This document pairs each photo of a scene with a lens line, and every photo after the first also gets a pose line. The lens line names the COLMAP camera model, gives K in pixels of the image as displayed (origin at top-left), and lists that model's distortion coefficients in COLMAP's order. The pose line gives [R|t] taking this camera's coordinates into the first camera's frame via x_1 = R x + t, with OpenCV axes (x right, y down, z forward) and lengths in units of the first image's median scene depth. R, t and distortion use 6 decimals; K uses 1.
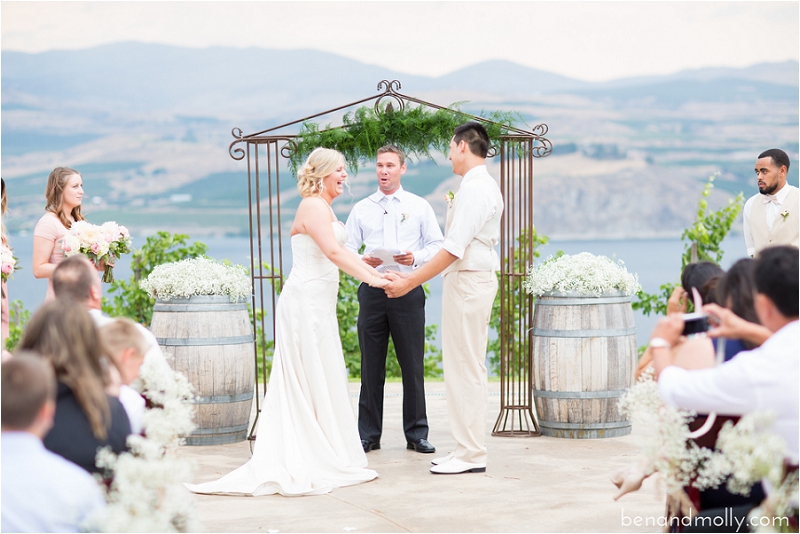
lens RADIAL K [[1860.6, 0, 400.1], [0, 1860.6, 266.2], [0, 0, 1]] dist [-0.068989, 0.000000]
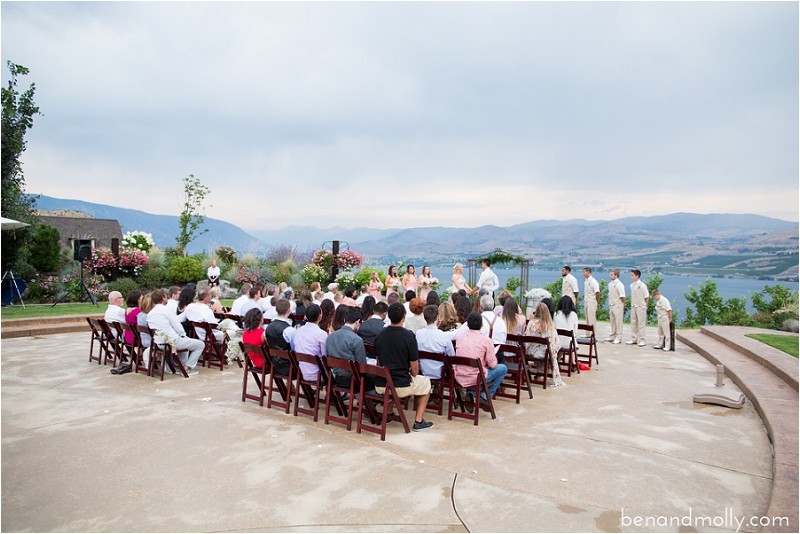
lens RADIAL K [[547.0, 0, 397.7], [0, 547.0, 266.6], [0, 0, 1]] dist [-0.039666, 0.024006]
pose [[0.810052, 0.031419, -0.585516, 0.583954], [-0.046358, 0.998869, -0.010536, -0.029311], [0.584523, 0.035678, 0.810592, -0.220668]]
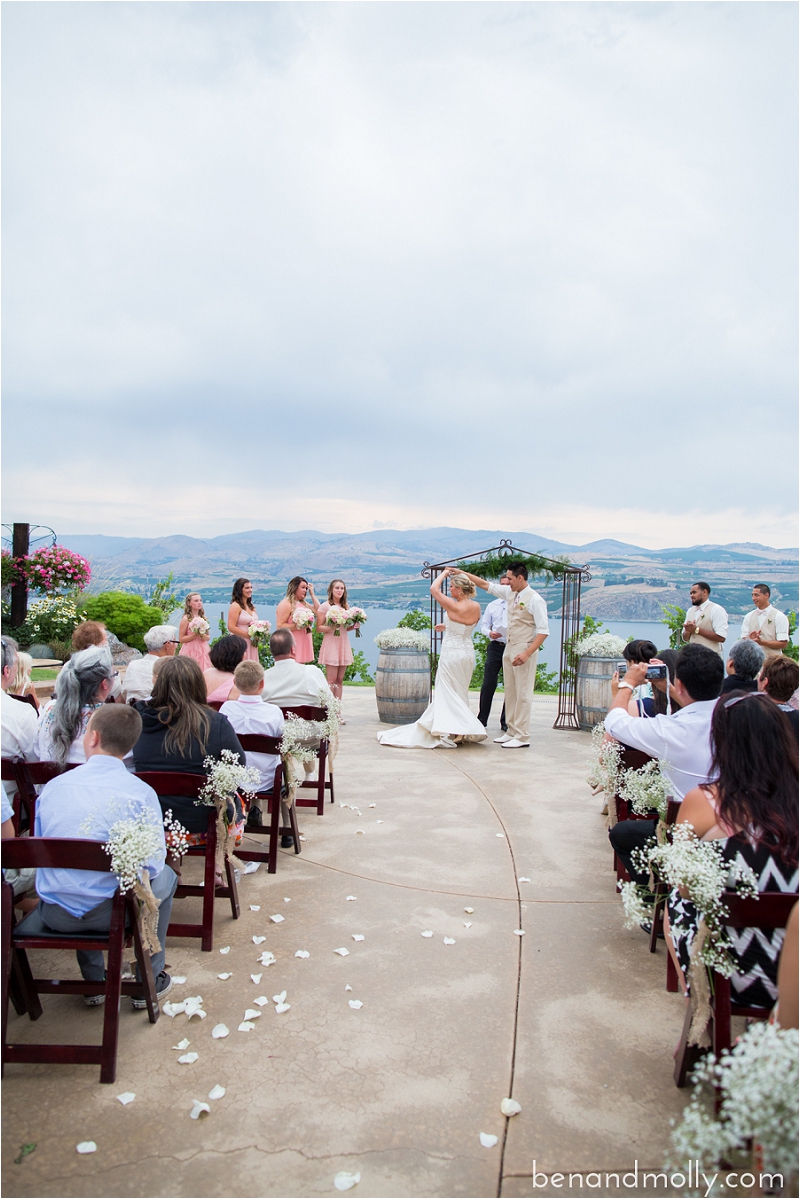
lens RADIAL K [[819.7, 0, 404.7], [0, 819.7, 601.8], [0, 0, 1]] dist [-0.039666, 0.024006]
pose [[0.981411, 0.037897, -0.188141, 0.053410], [-0.043743, 0.998677, -0.027016, -0.008190], [0.186868, 0.034744, 0.981770, 0.153071]]
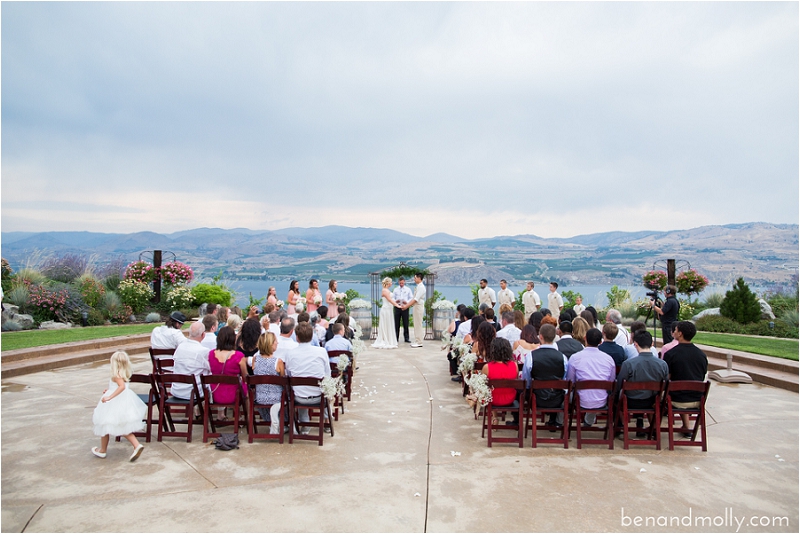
lens RADIAL K [[547.0, 0, 400.4], [0, 547.0, 267.1], [0, 0, 1]] dist [-0.039666, 0.024006]
pose [[0.999566, 0.019970, -0.021645, 0.017363], [-0.020961, 0.998694, -0.046584, -0.023495], [0.020687, 0.047017, 0.998680, -0.352767]]
